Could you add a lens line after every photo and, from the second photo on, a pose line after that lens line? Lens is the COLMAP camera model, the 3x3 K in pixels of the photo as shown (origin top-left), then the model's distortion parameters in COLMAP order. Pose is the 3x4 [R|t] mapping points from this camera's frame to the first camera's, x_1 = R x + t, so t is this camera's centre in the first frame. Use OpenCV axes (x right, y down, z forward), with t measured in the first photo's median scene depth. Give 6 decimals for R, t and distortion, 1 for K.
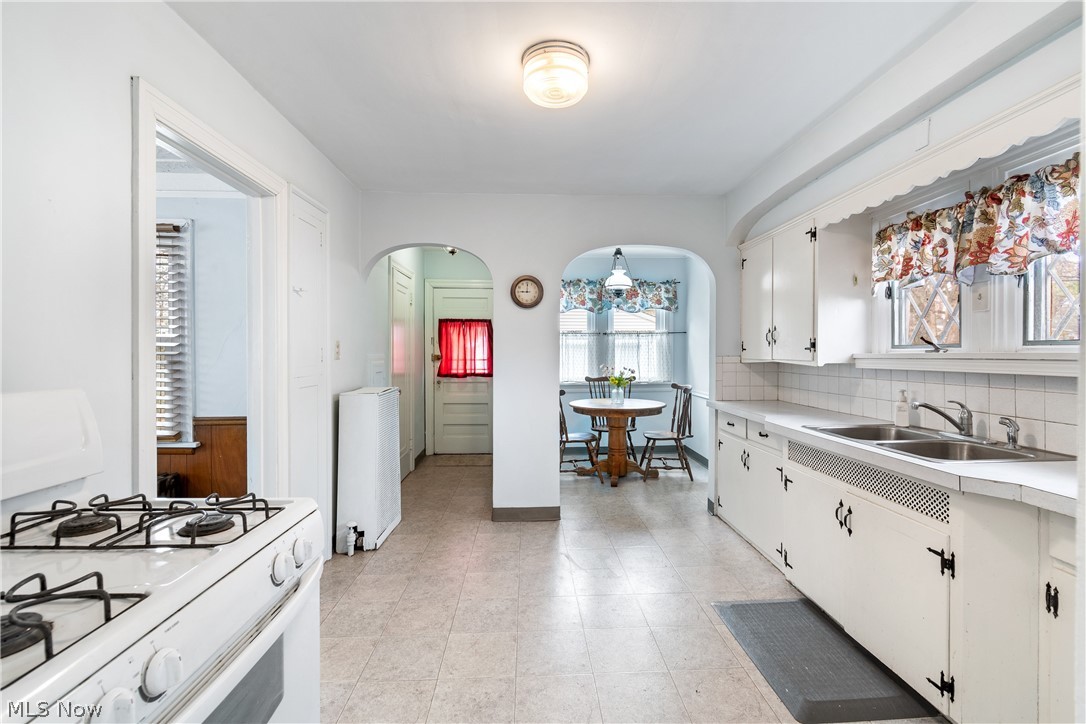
lens RADIAL K [[492.3, 0, 543.8], [0, 492.3, 354.0], [0, 0, 1]] dist [-0.001555, -0.002172]
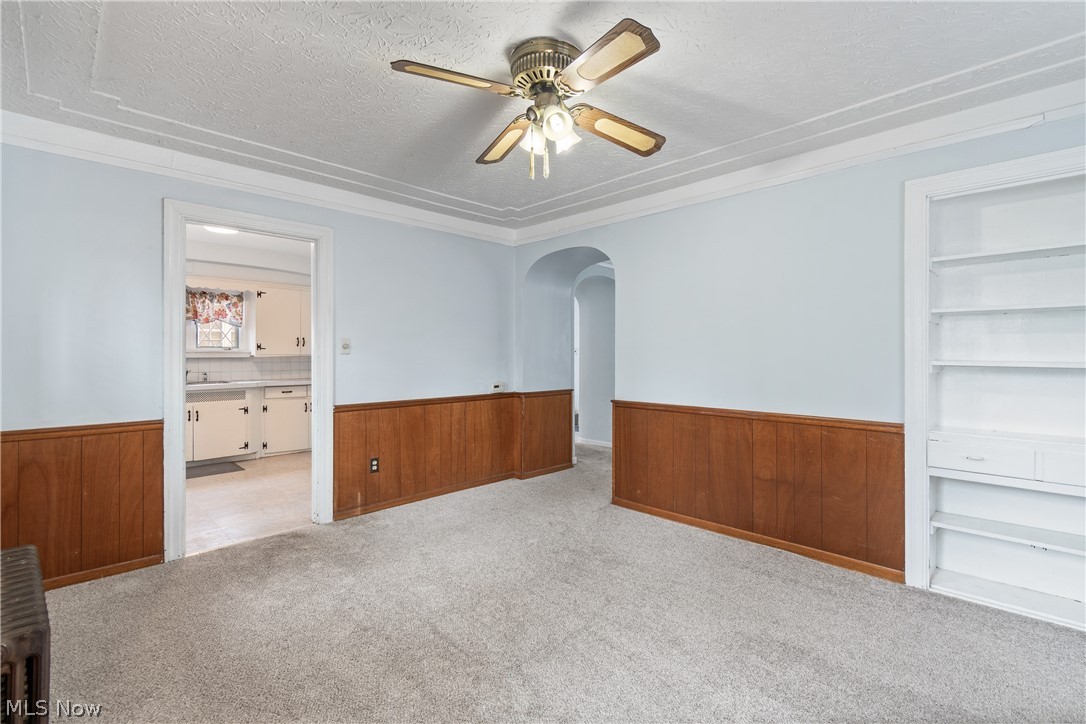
lens RADIAL K [[492.3, 0, 558.0], [0, 492.3, 358.2], [0, 0, 1]] dist [-0.001555, -0.002172]
pose [[-0.696695, -0.009403, 0.717306, -2.535515], [-0.002503, 0.999940, 0.010677, 0.007420], [-0.717363, 0.005644, -0.696677, 1.438441]]
